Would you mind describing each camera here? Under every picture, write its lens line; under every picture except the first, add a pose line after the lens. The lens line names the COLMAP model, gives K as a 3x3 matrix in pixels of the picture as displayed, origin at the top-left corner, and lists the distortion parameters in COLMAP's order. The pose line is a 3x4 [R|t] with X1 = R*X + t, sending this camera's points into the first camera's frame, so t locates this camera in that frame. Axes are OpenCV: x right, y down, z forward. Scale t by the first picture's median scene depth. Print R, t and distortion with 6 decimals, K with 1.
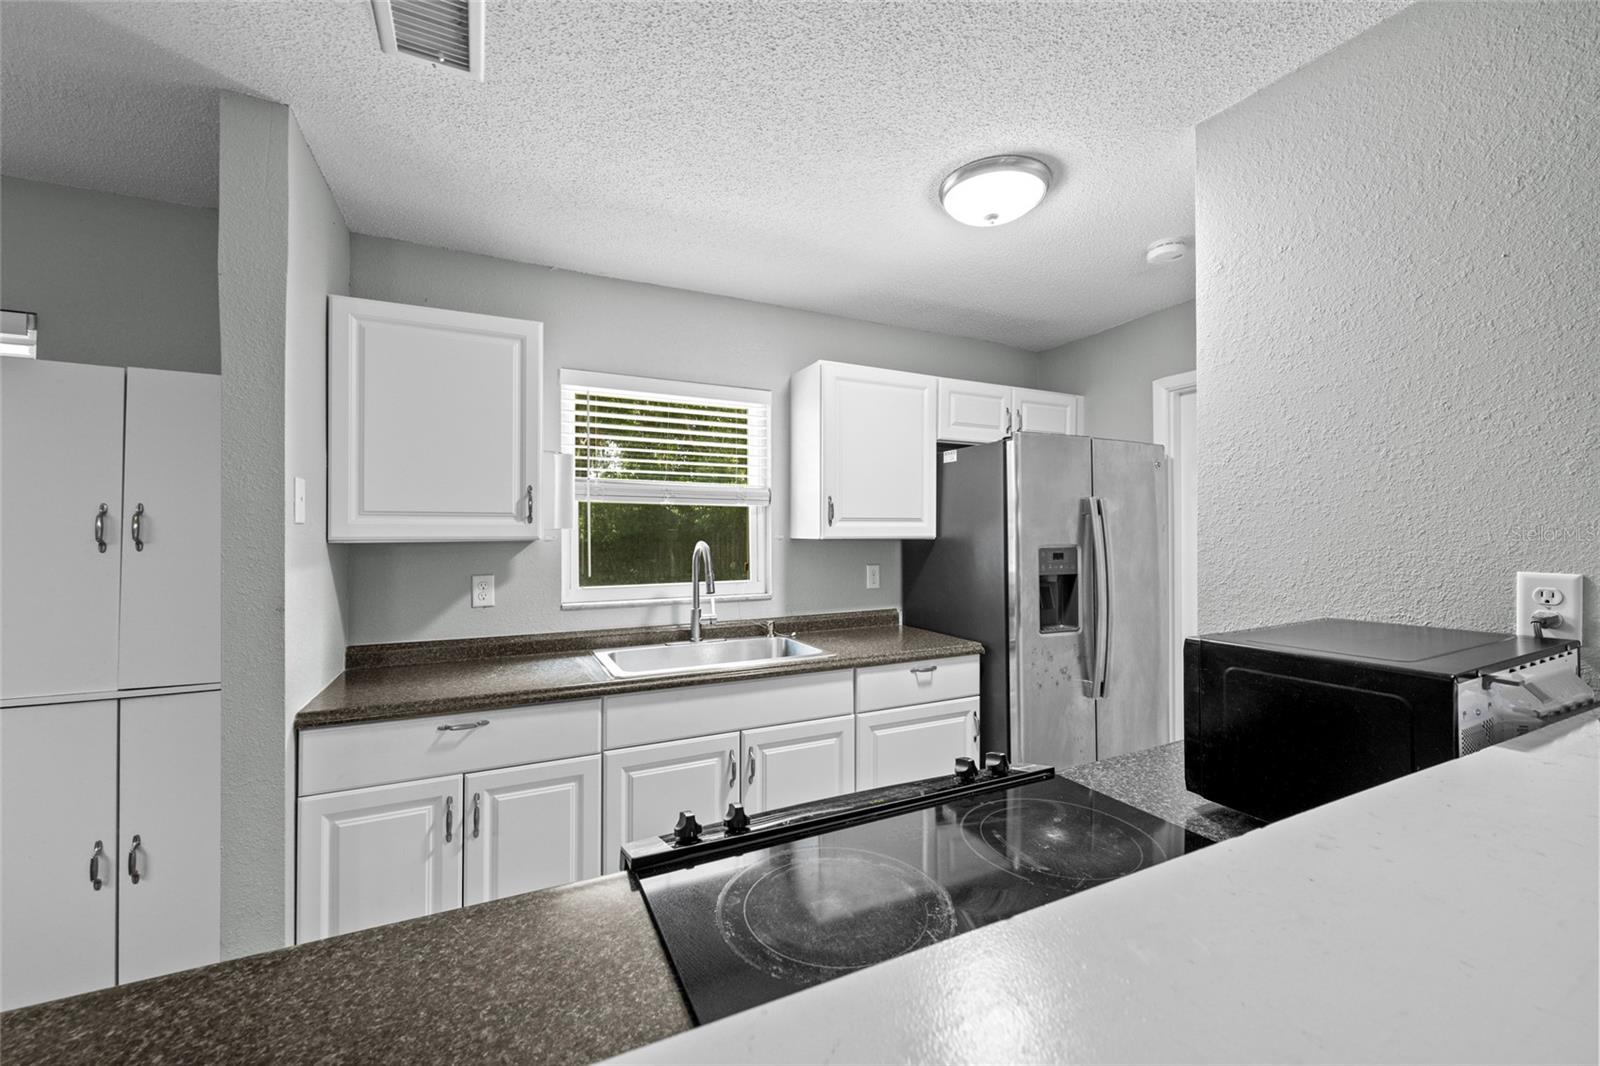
lens RADIAL K [[632.6, 0, 798.7], [0, 632.6, 527.6], [0, 0, 1]] dist [-0.000079, -0.000727]
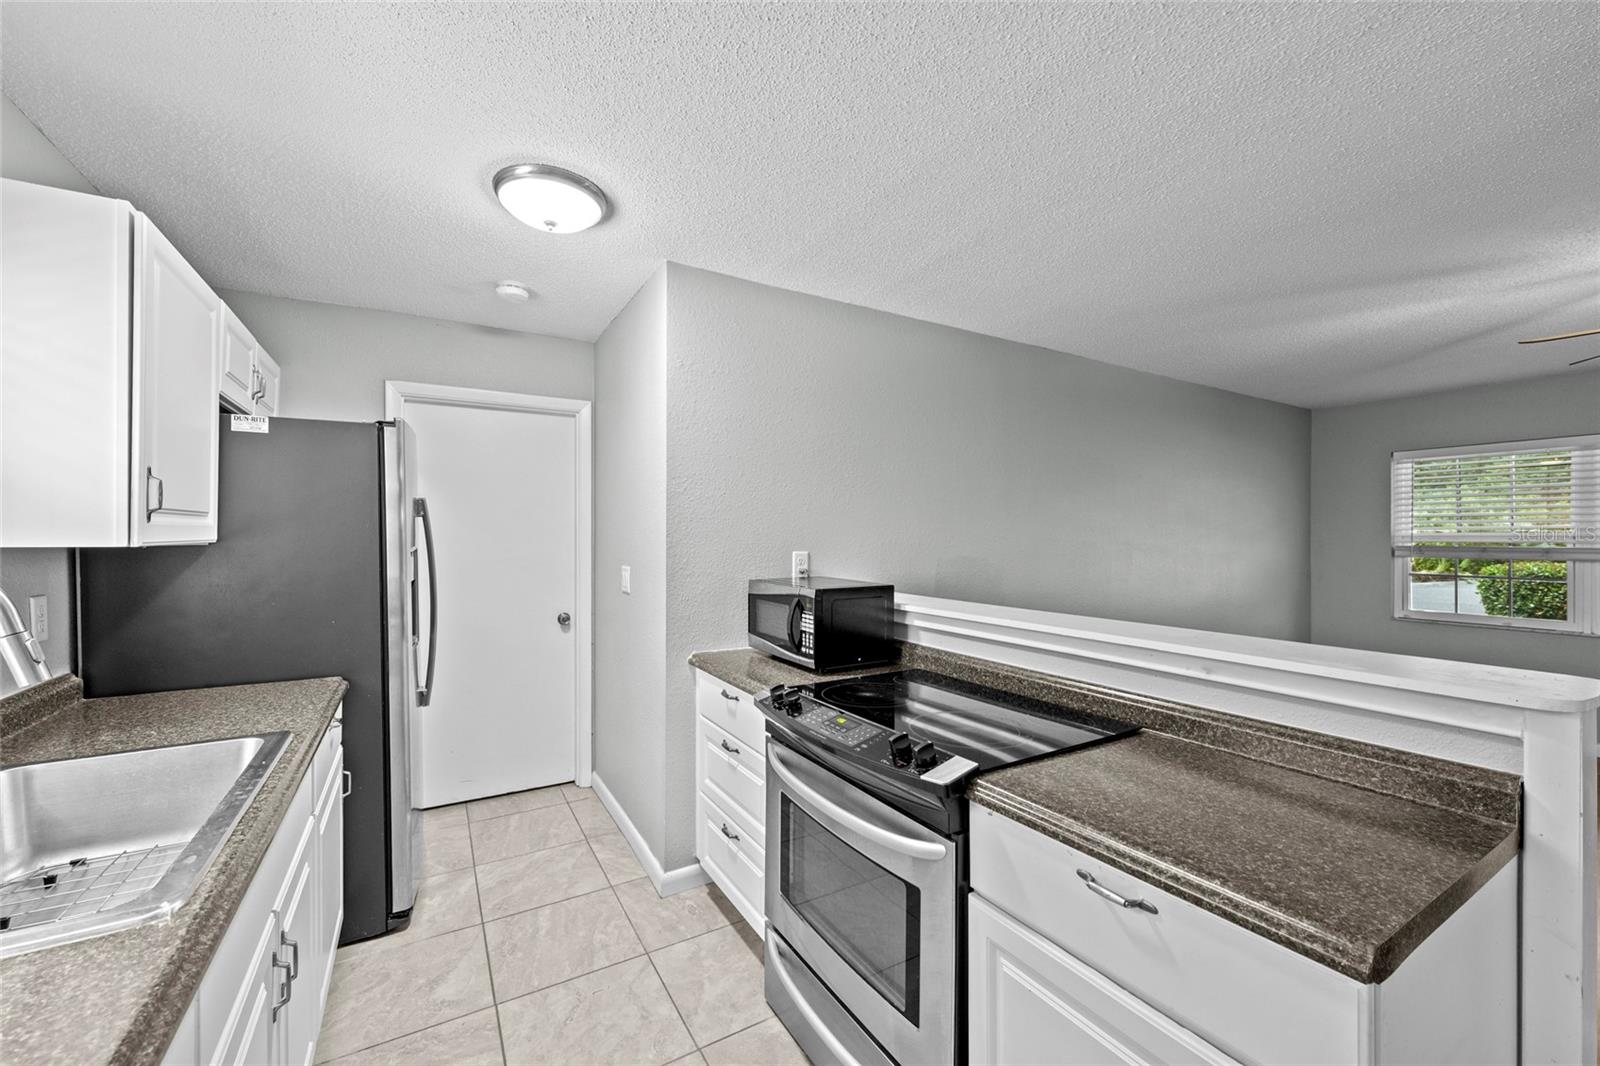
lens RADIAL K [[632.6, 0, 801.6], [0, 632.6, 532.7], [0, 0, 1]] dist [-0.000079, -0.000727]
pose [[-0.083292, 0.004610, 0.996515, -0.548576], [-0.008946, 0.999946, -0.005373, 0.004289], [-0.996485, -0.009363, -0.083246, 0.504764]]
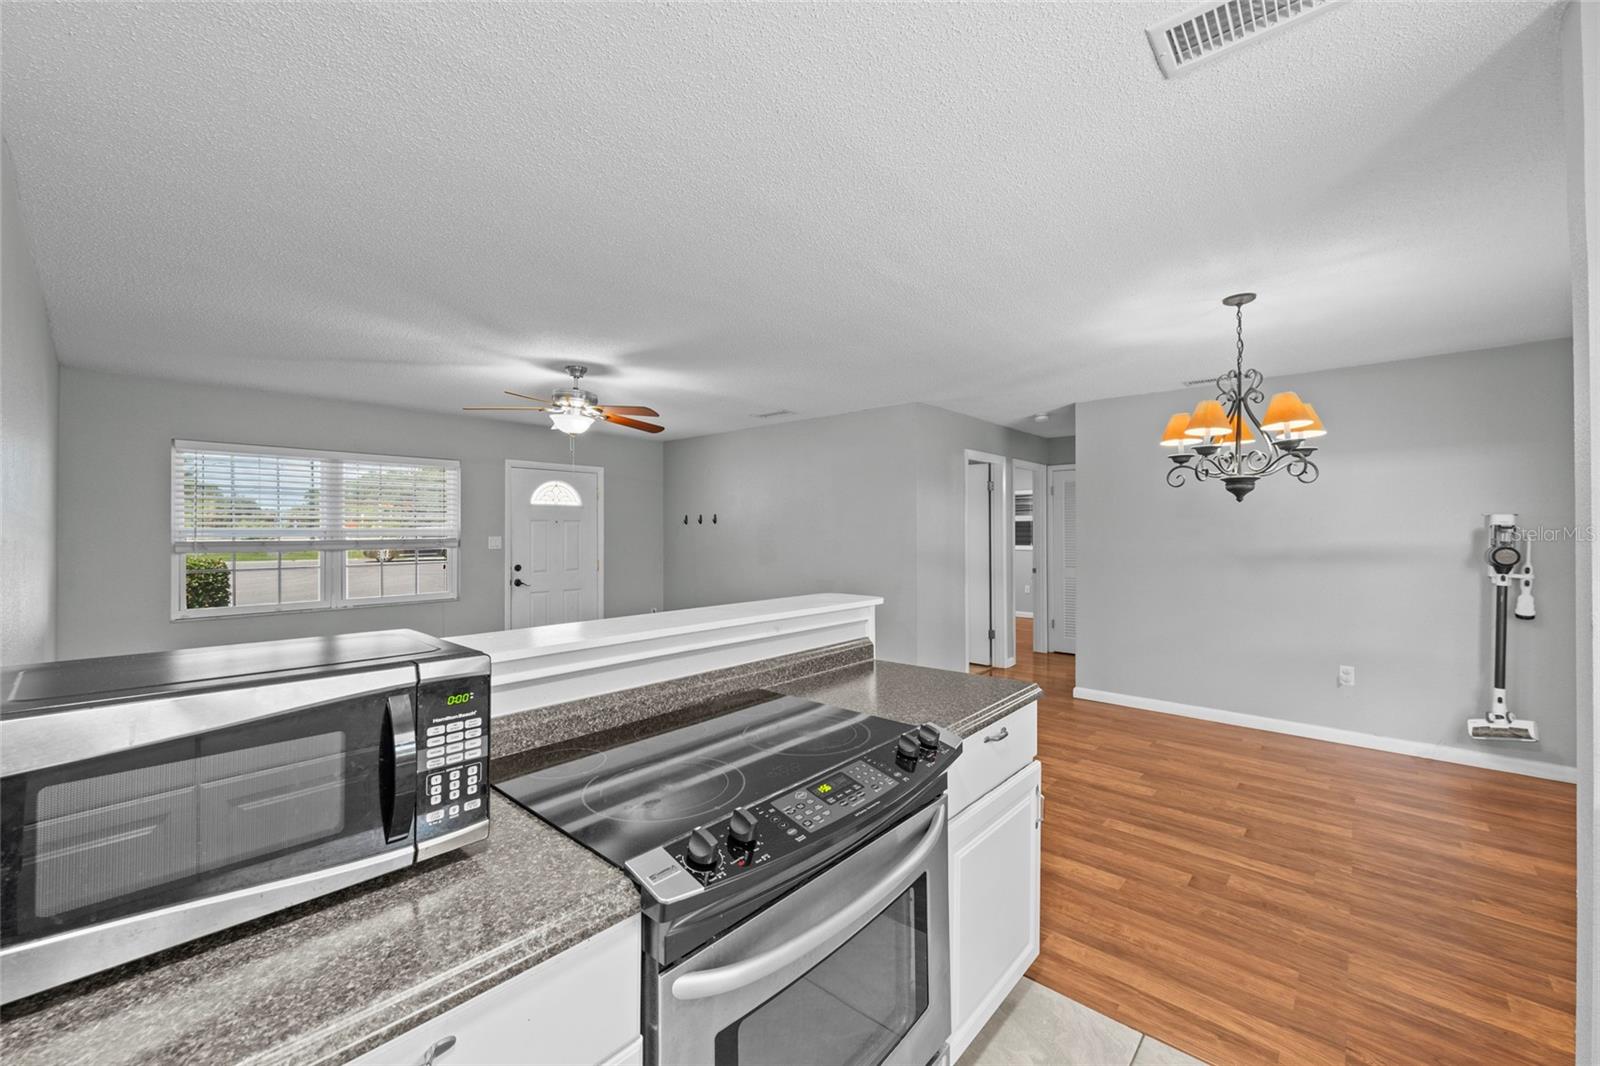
lens RADIAL K [[632.6, 0, 801.1], [0, 632.6, 527.4], [0, 0, 1]] dist [-0.000079, -0.000727]
pose [[-0.927346, 0.000239, -0.374204, 0.223231], [0.005273, 0.999909, -0.012429, 0.008122], [0.374167, -0.013499, -0.927263, 0.808283]]
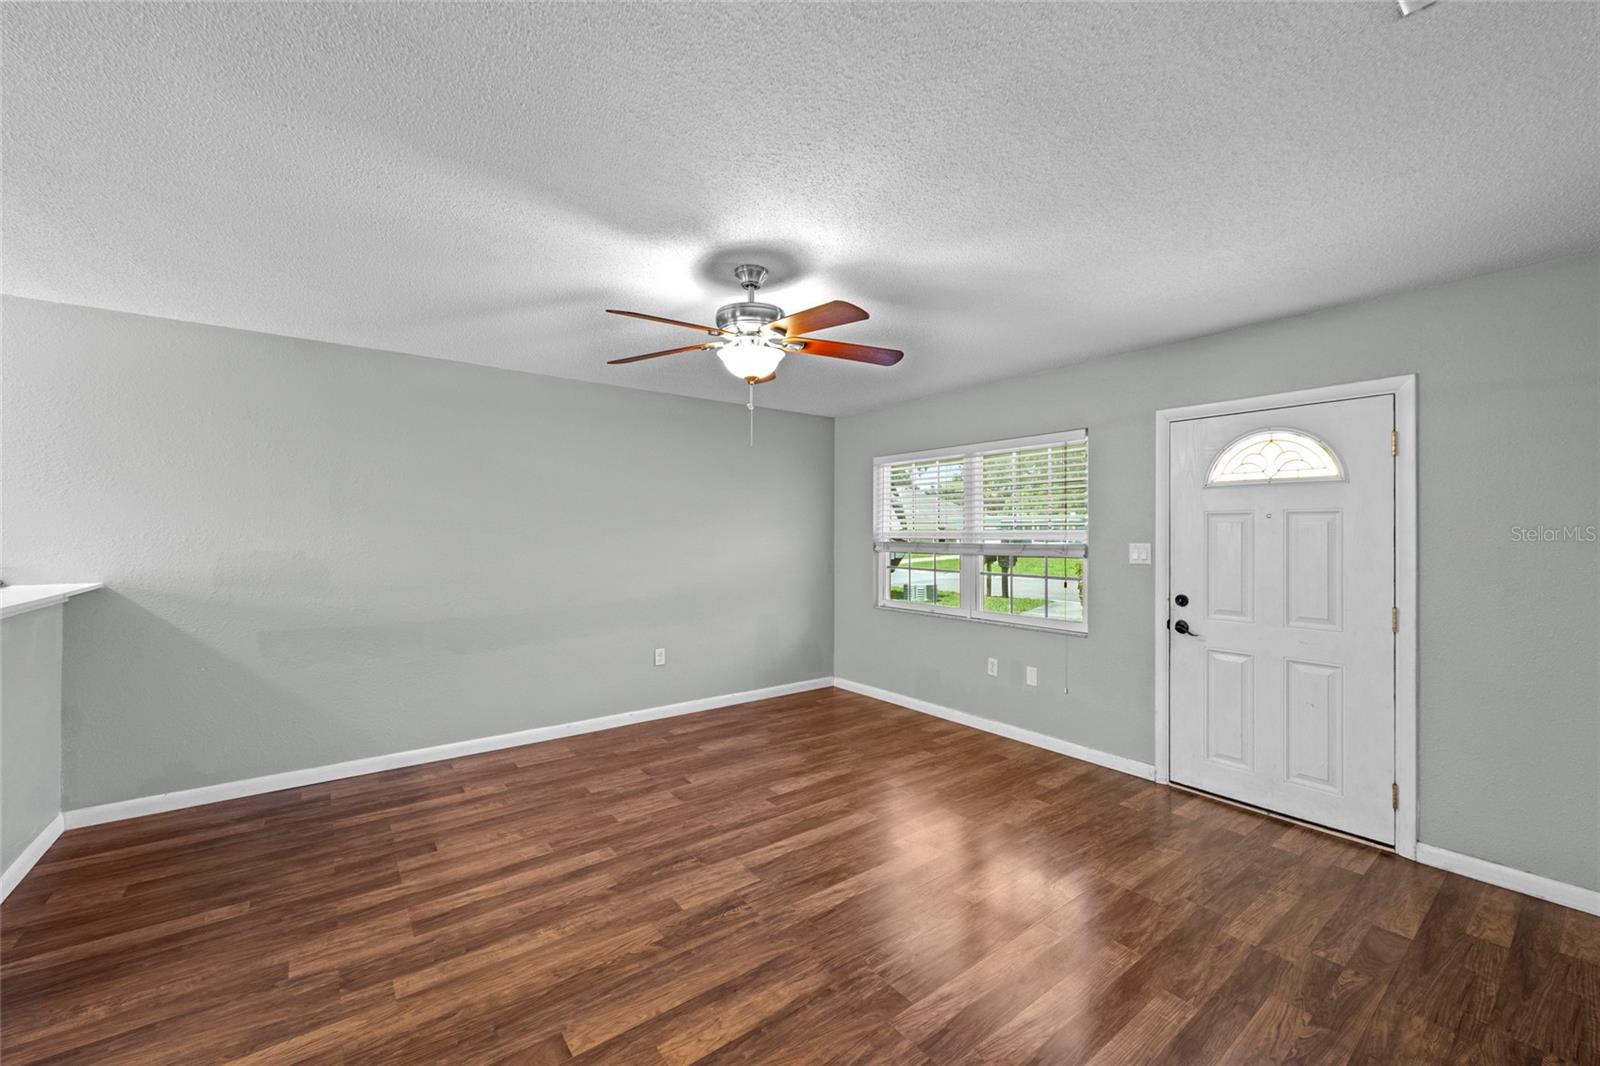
lens RADIAL K [[632.6, 0, 802.7], [0, 632.6, 527.4], [0, 0, 1]] dist [-0.000079, -0.000727]
pose [[-0.198159, 0.005917, 0.980152, -0.802490], [-0.010671, 0.999909, -0.008194, -0.007642], [-0.980112, -0.012082, -0.198078, -0.724413]]
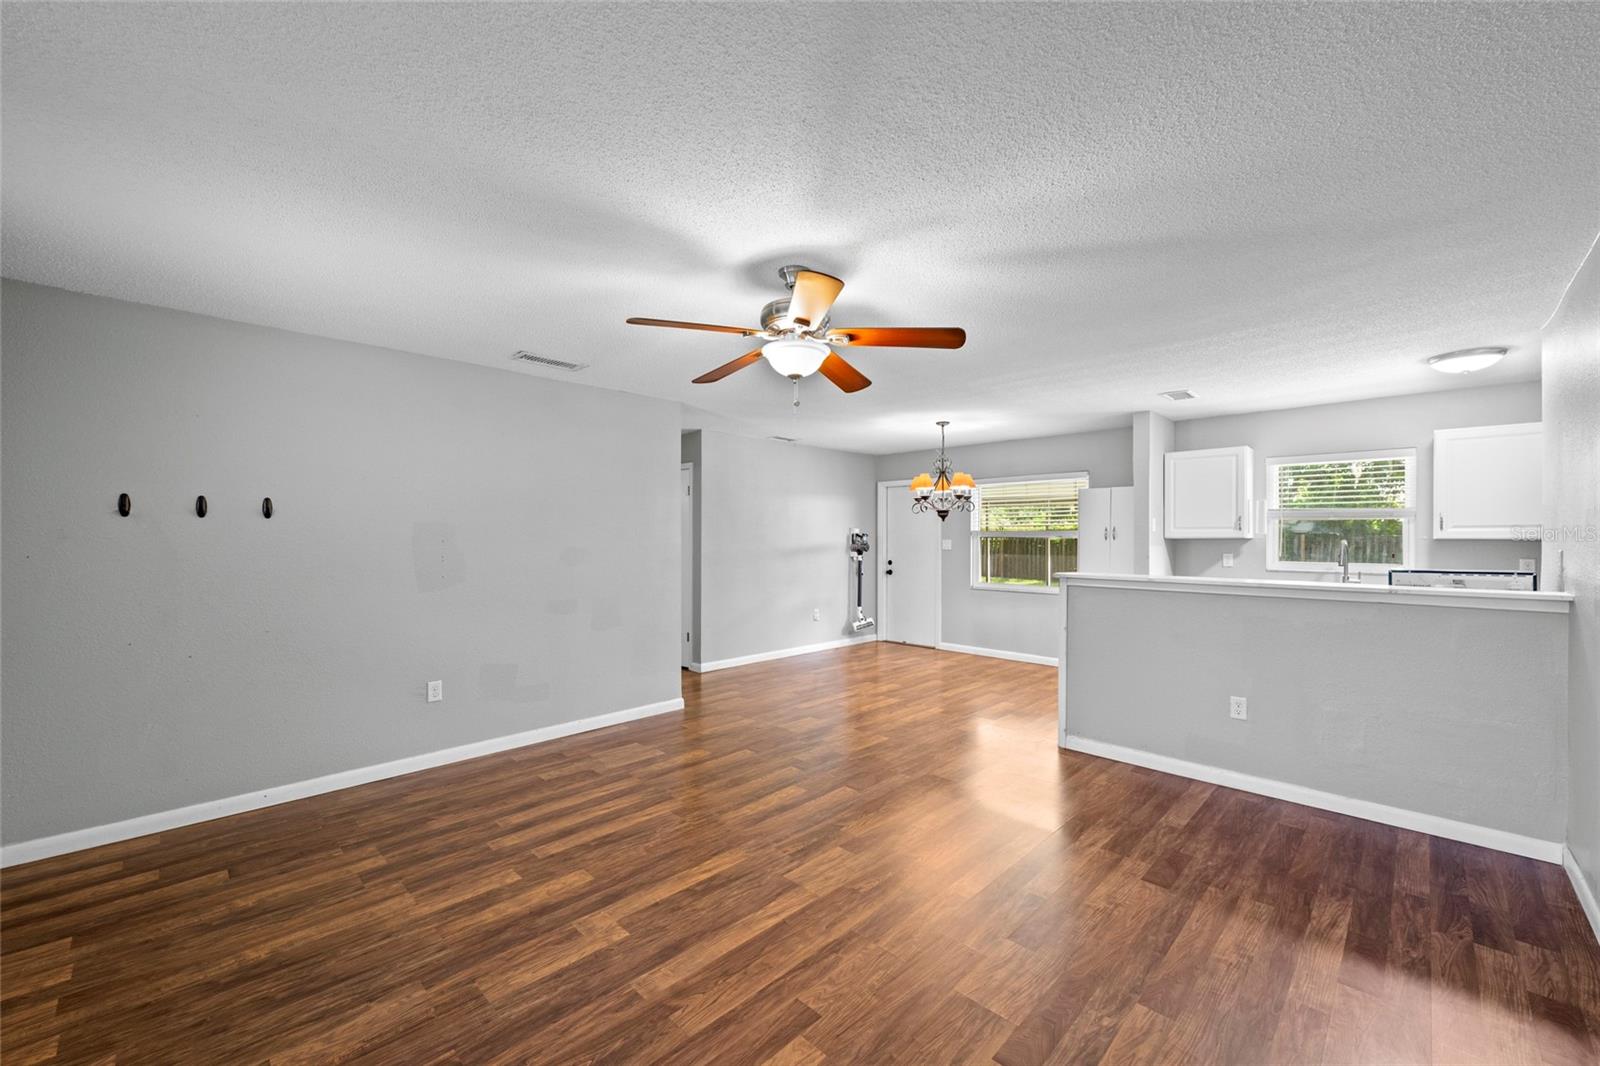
lens RADIAL K [[632.6, 0, 801.7], [0, 632.6, 539.9], [0, 0, 1]] dist [-0.000079, -0.000727]
pose [[0.334880, 0.007871, -0.942228, 1.070164], [0.005026, 0.999936, 0.010140, -0.005496], [0.942247, -0.008131, 0.334819, -1.151099]]
